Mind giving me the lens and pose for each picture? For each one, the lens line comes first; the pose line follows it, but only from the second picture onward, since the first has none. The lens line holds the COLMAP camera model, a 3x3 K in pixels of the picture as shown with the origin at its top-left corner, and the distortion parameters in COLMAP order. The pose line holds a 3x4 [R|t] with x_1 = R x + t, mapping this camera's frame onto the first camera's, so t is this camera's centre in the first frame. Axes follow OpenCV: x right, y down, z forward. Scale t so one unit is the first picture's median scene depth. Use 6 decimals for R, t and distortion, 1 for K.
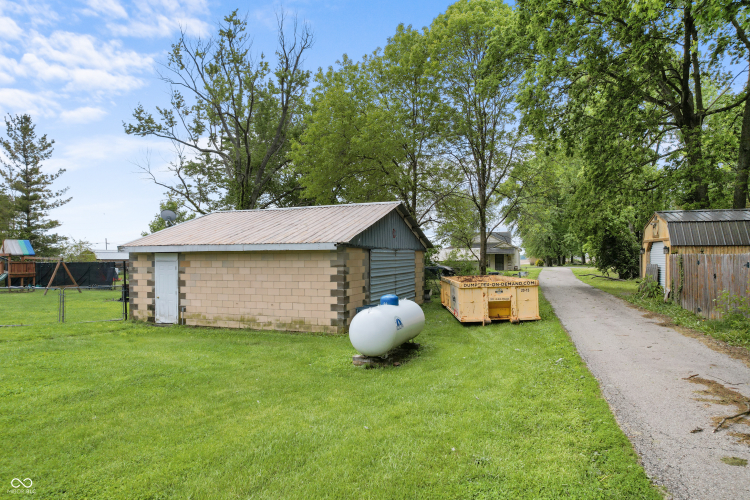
lens RADIAL K [[480.5, 0, 375.0], [0, 480.5, 250.0], [0, 0, 1]] dist [-0.080909, 0.071592]
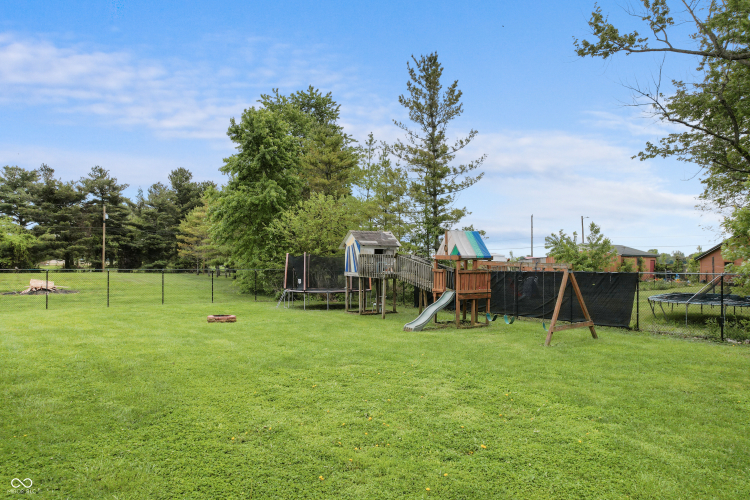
lens RADIAL K [[480.5, 0, 375.0], [0, 480.5, 250.0], [0, 0, 1]] dist [-0.080909, 0.071592]
pose [[0.837051, -0.005467, -0.547098, -0.417137], [-0.000916, 0.999935, -0.011394, 0.005982], [0.547125, 0.010038, 0.836991, 0.358851]]
